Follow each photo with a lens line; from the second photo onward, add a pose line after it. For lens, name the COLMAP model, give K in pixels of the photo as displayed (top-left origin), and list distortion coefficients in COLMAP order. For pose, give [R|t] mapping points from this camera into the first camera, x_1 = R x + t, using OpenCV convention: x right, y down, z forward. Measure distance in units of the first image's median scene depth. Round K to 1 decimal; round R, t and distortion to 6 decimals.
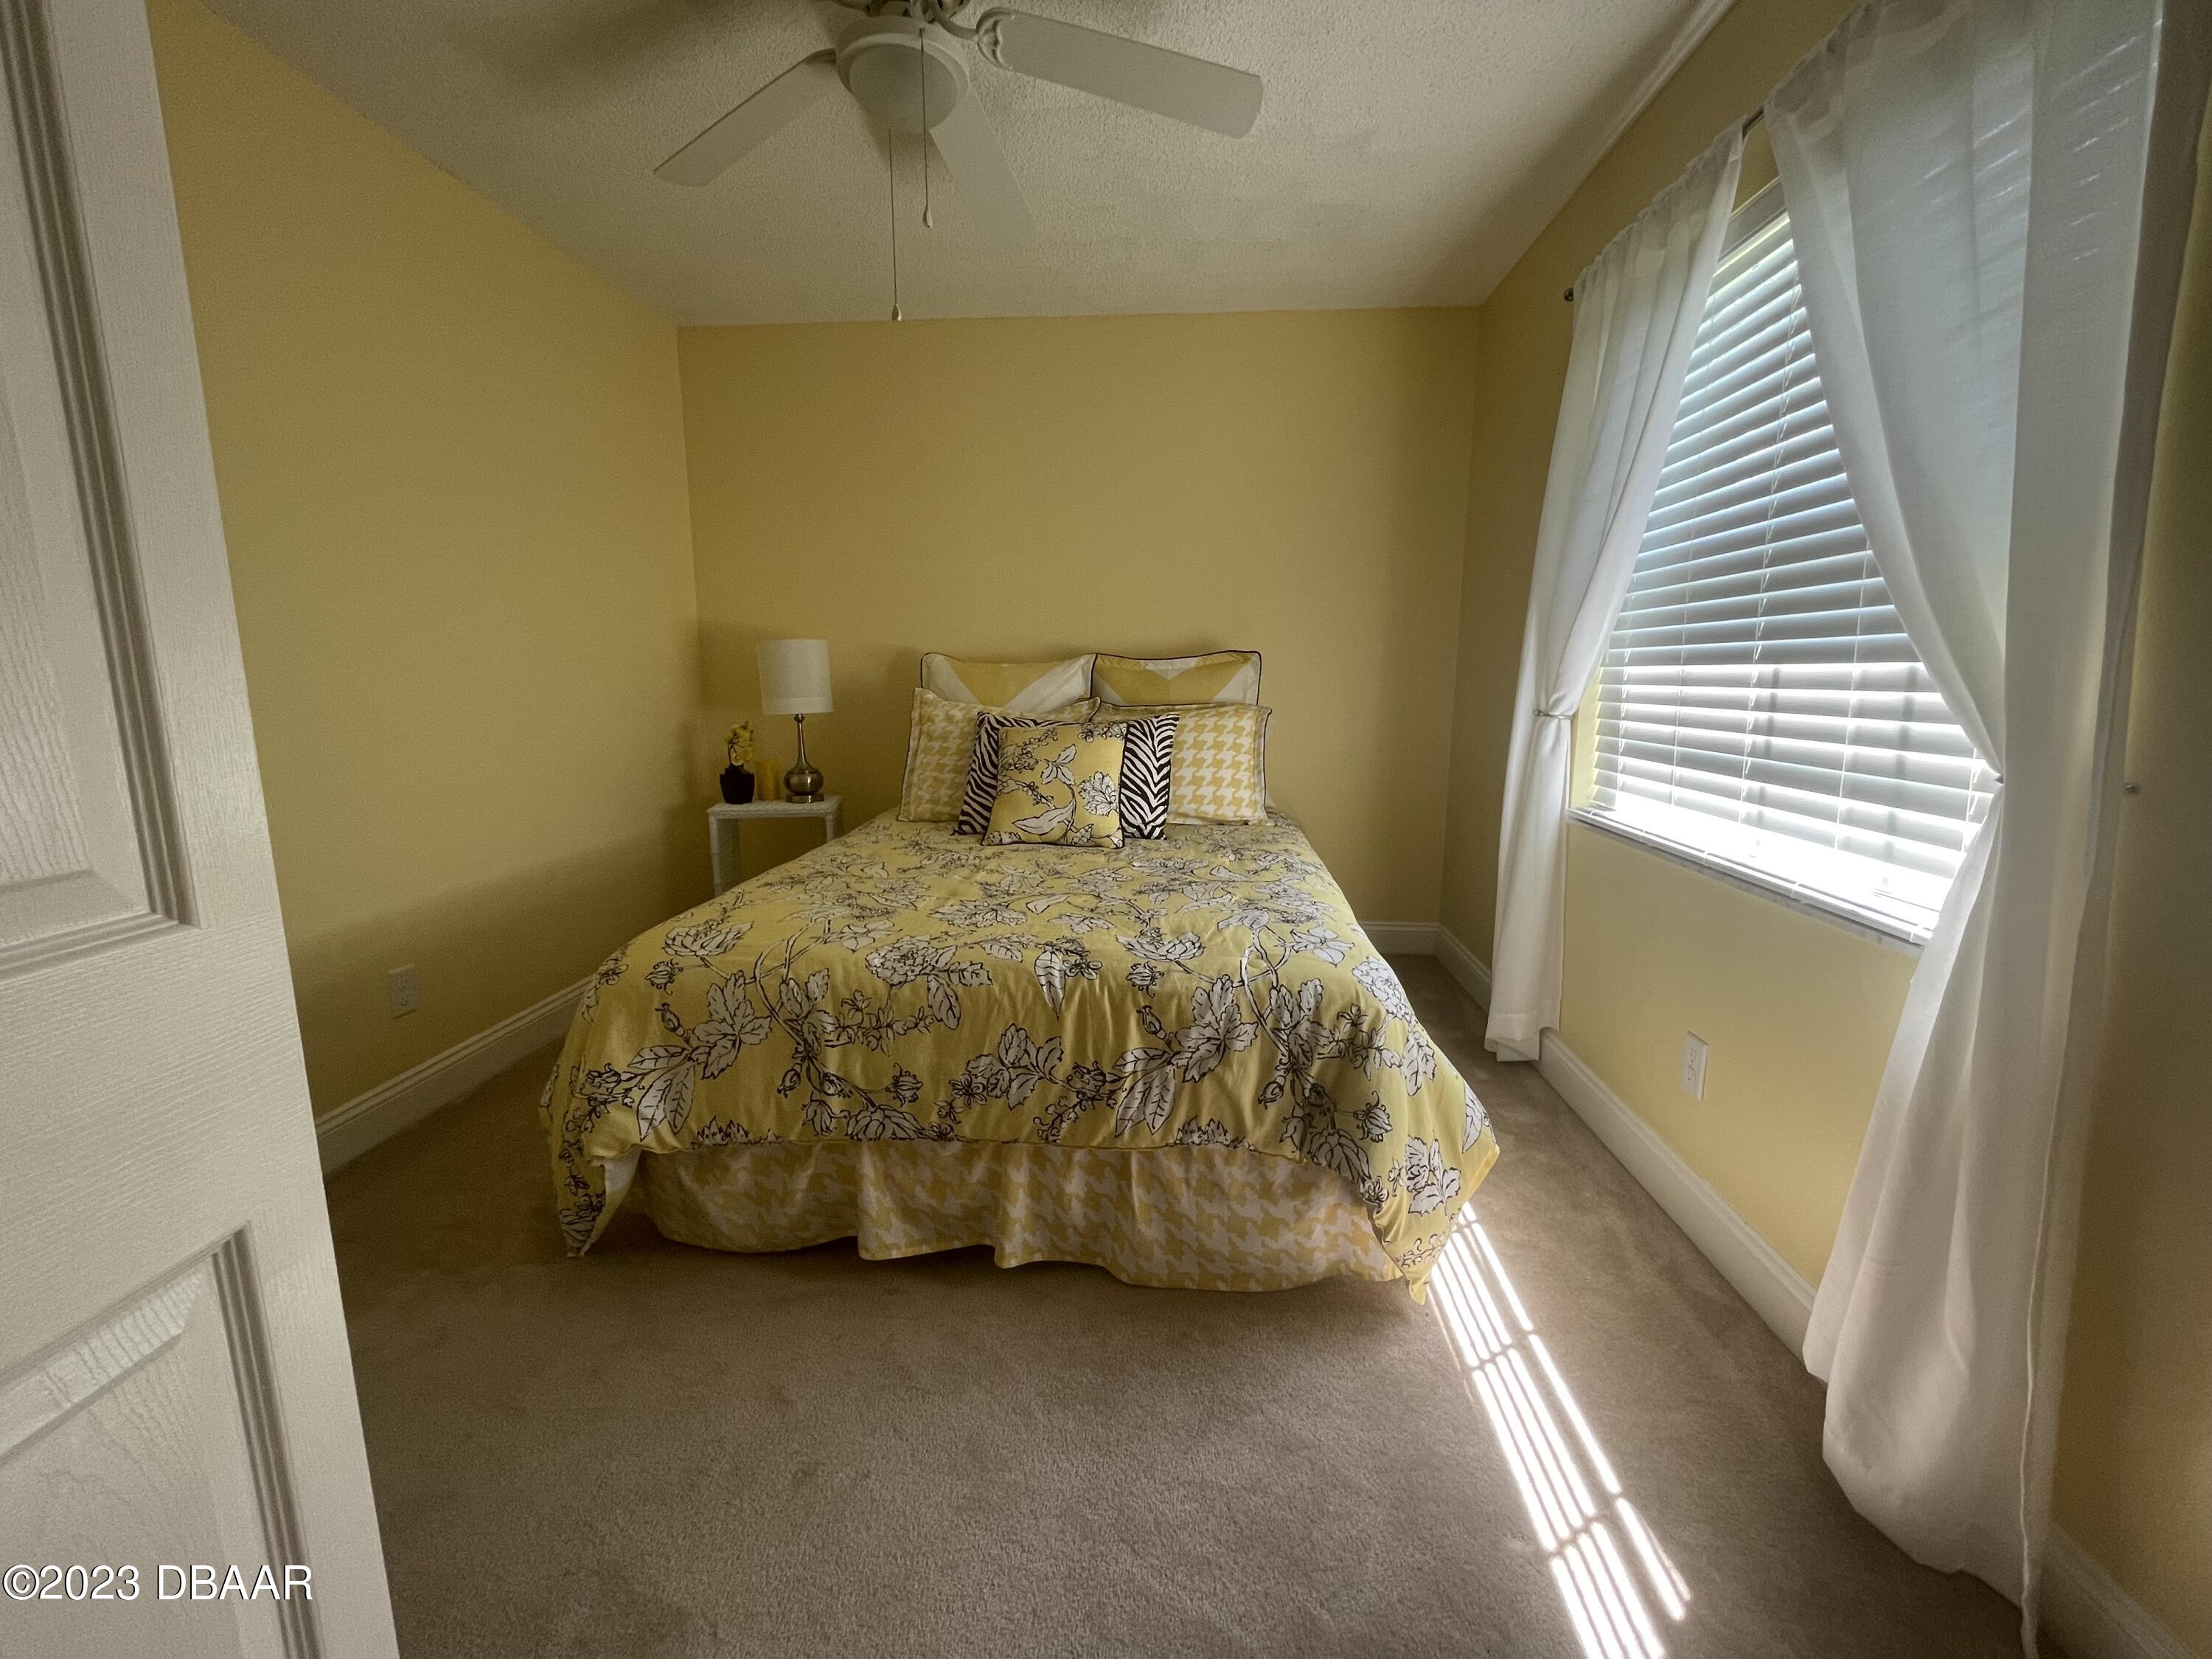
lens RADIAL K [[895.5, 0, 1105.4], [0, 895.5, 828.7], [0, 0, 1]] dist [0.000363, 0.000085]
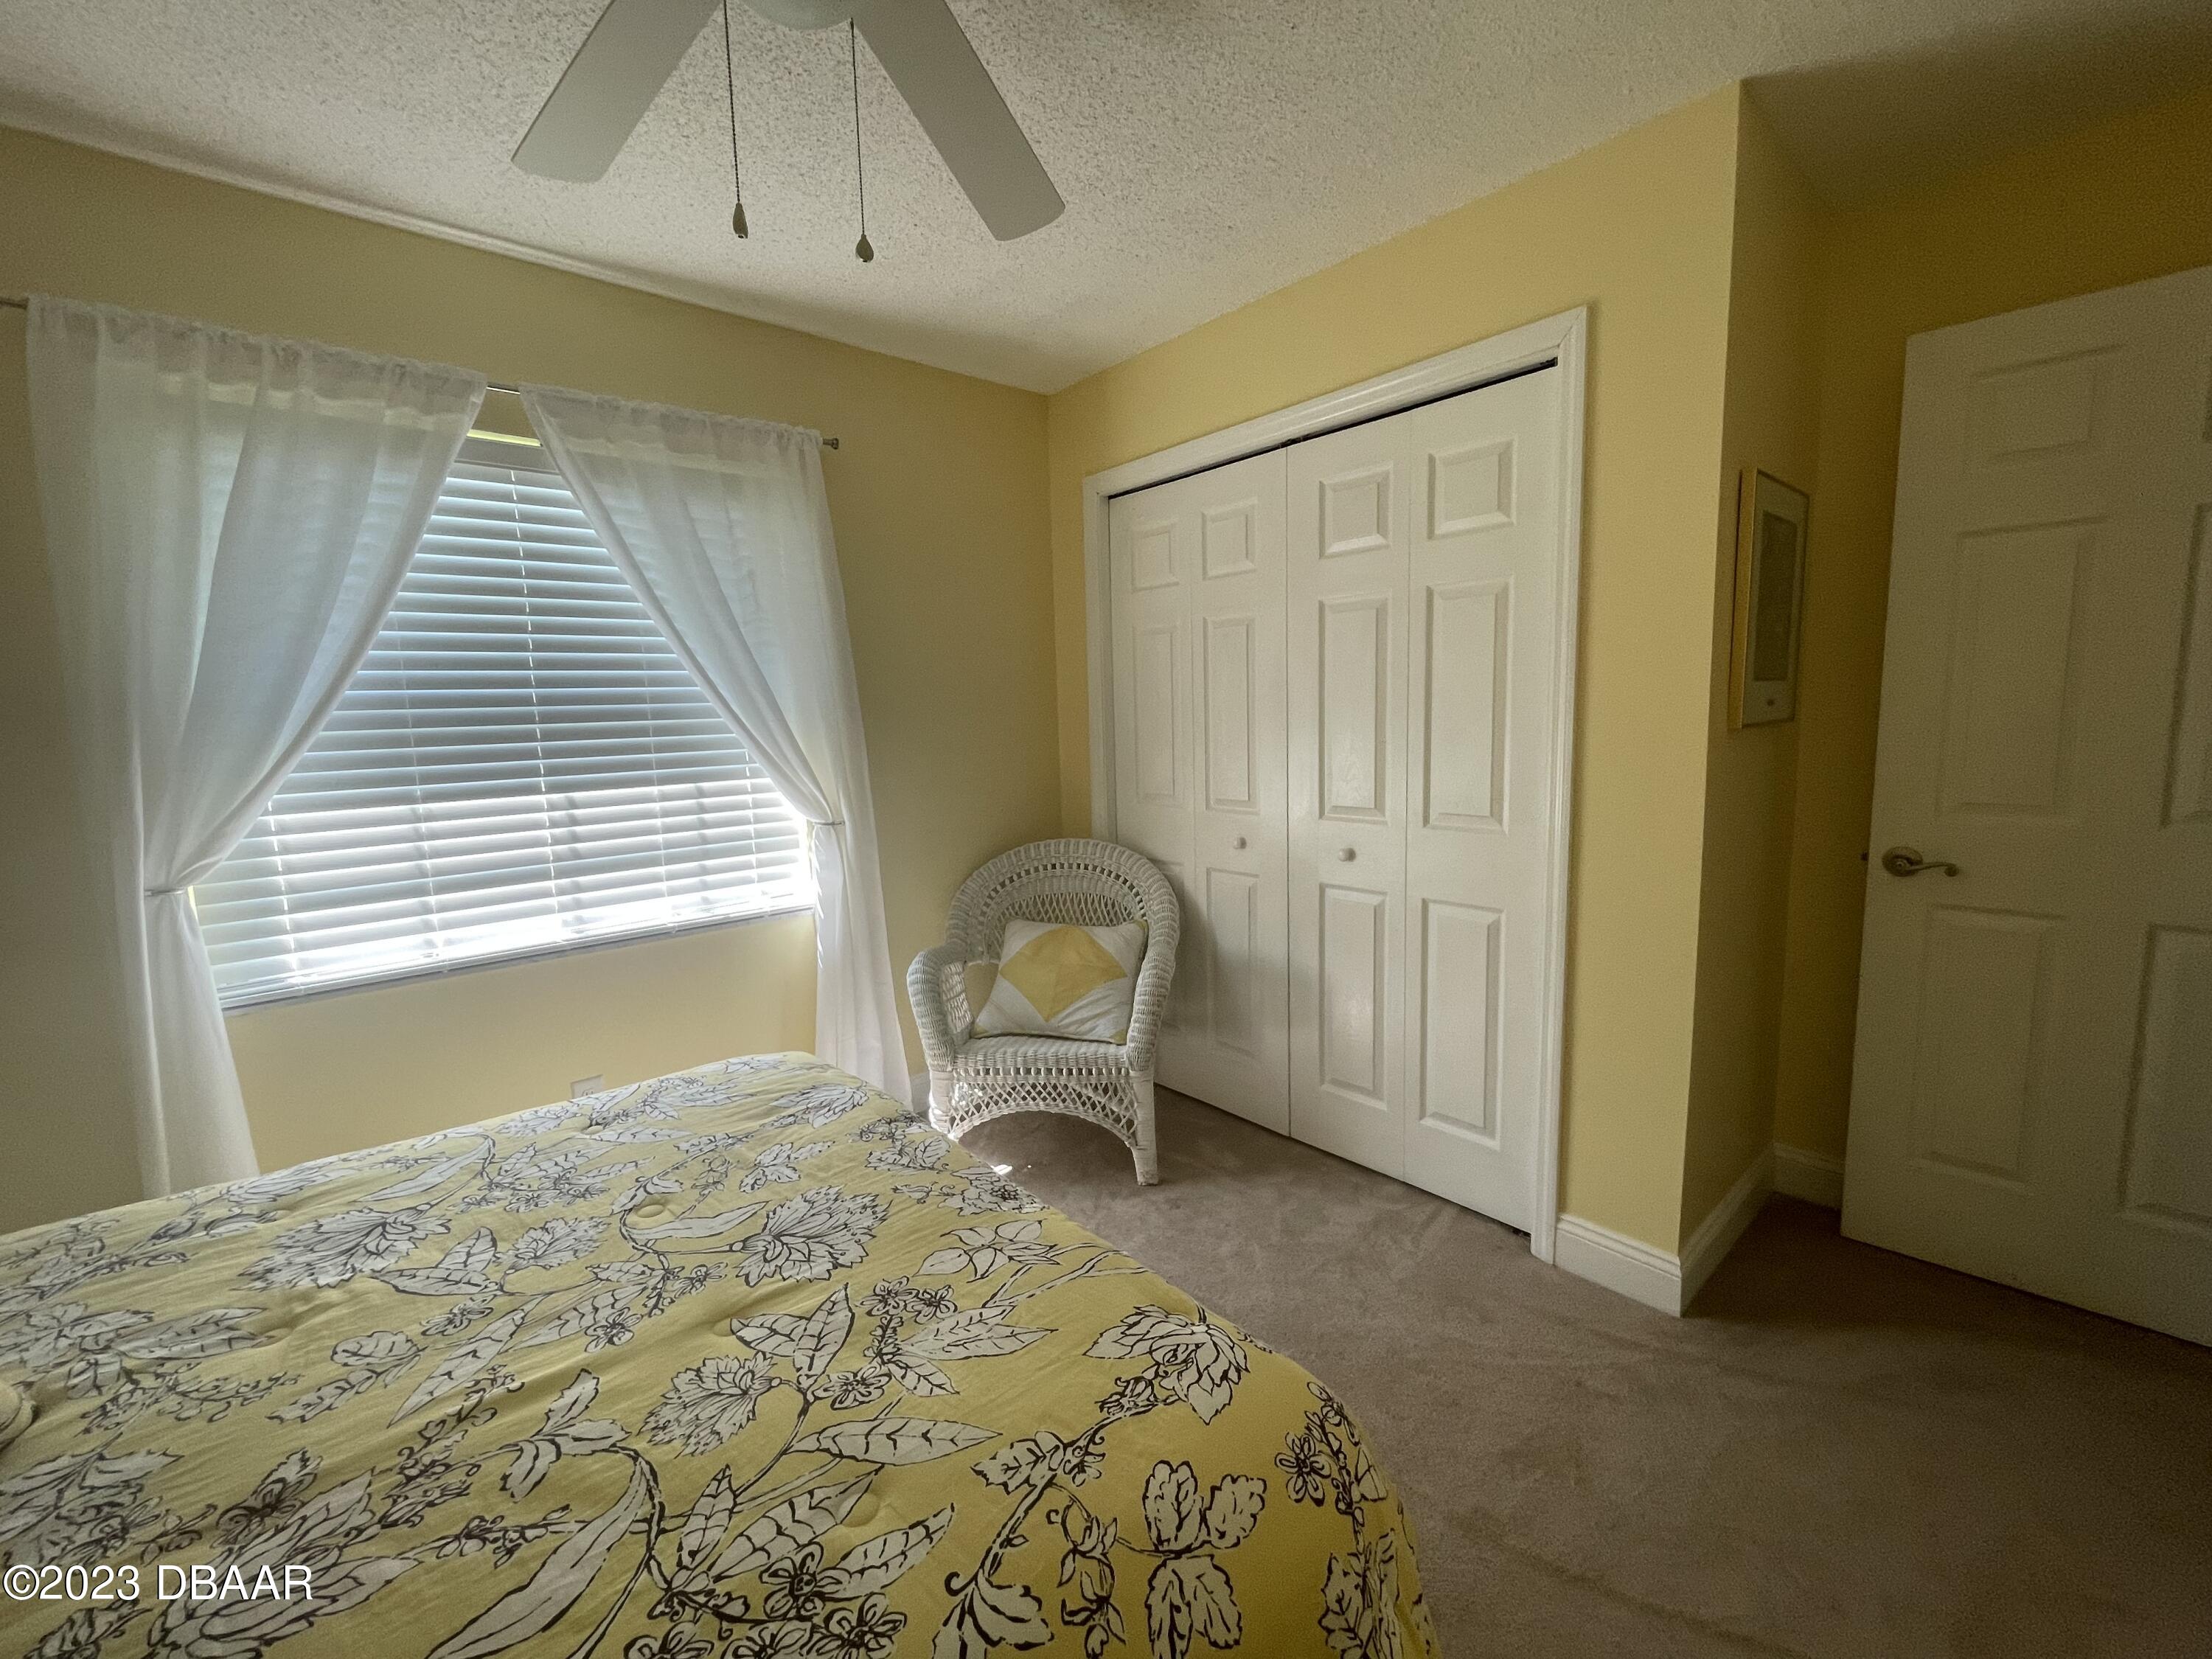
lens RADIAL K [[895.5, 0, 1105.9], [0, 895.5, 822.5], [0, 0, 1]] dist [0.000363, 0.000085]
pose [[-0.709507, -0.074234, 0.700778, -0.813601], [0.147990, 0.956565, 0.251163, -0.361966], [-0.688984, 0.281910, -0.667703, 1.354647]]
